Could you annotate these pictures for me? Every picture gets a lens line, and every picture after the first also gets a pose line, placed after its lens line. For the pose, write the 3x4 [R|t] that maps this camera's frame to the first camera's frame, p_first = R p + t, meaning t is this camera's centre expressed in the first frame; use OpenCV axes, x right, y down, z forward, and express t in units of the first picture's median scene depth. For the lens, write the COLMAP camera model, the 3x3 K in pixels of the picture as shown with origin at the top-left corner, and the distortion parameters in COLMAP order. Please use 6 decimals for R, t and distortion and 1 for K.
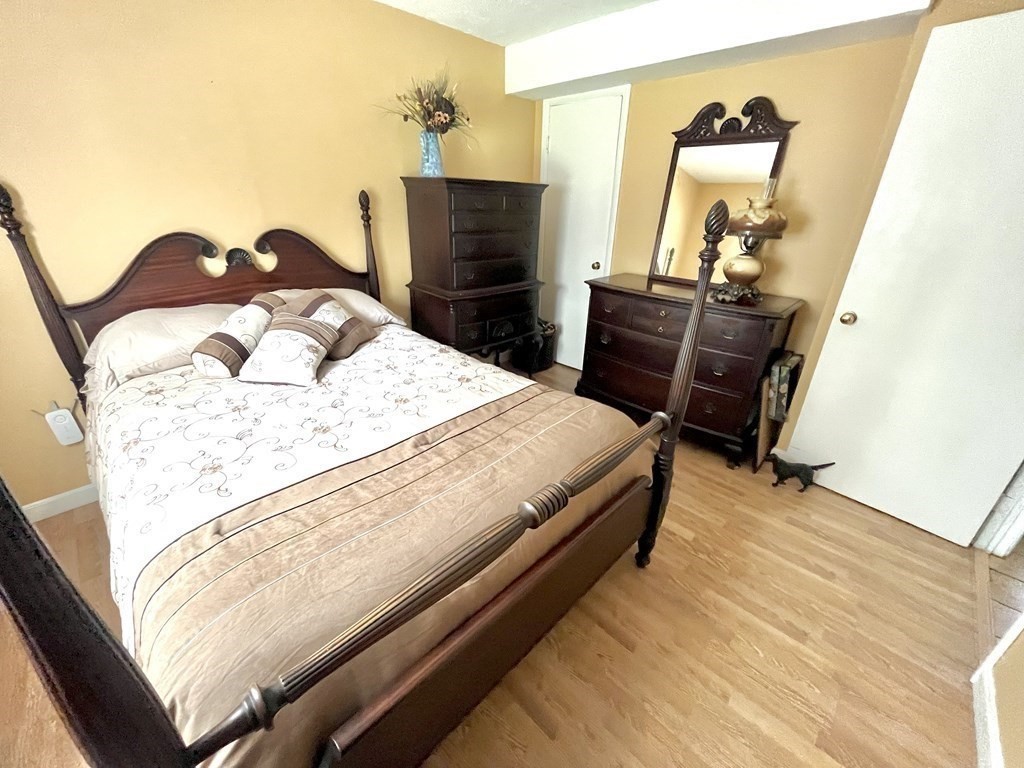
lens RADIAL K [[409.1, 0, 513.5], [0, 409.1, 394.9], [0, 0, 1]] dist [-0.004479, -0.000268]
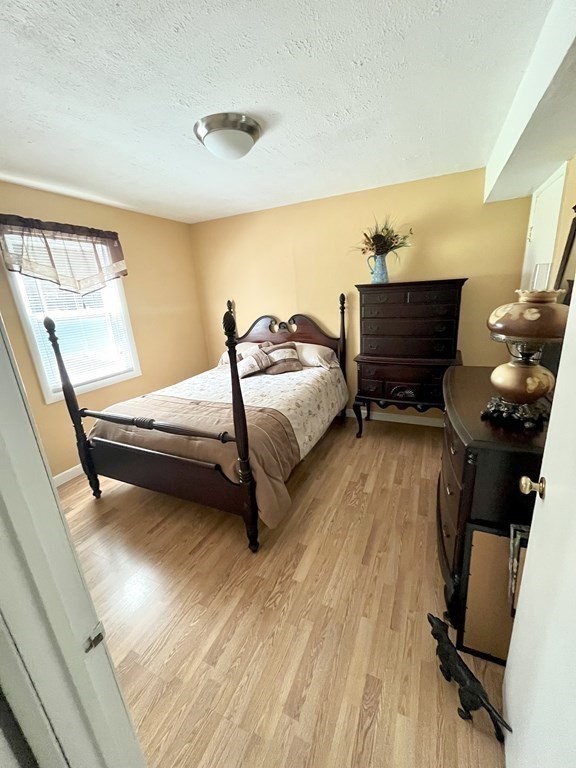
lens RADIAL K [[306.8, 0, 290.0], [0, 306.8, 382.5], [0, 0, 1]] dist [-0.004479, -0.000268]
pose [[0.339435, 0.232118, -0.911540, 1.158761], [-0.342687, 0.932991, 0.109972, -0.281621], [0.875985, 0.275044, 0.396233, 0.511188]]
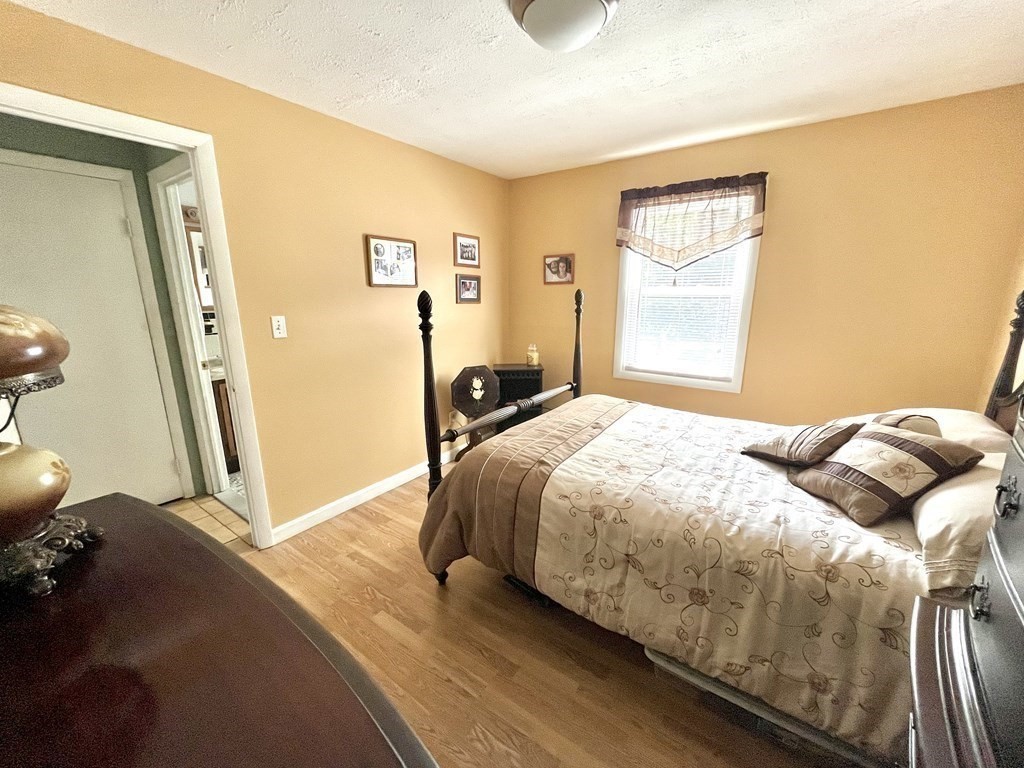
lens RADIAL K [[409.1, 0, 507.7], [0, 409.1, 385.5], [0, 0, 1]] dist [-0.004479, -0.000268]
pose [[-0.988547, 0.023046, -0.149141, 0.279270], [-0.074001, 0.787269, 0.612153, -0.743202], [0.131522, 0.616179, -0.776547, 1.546085]]
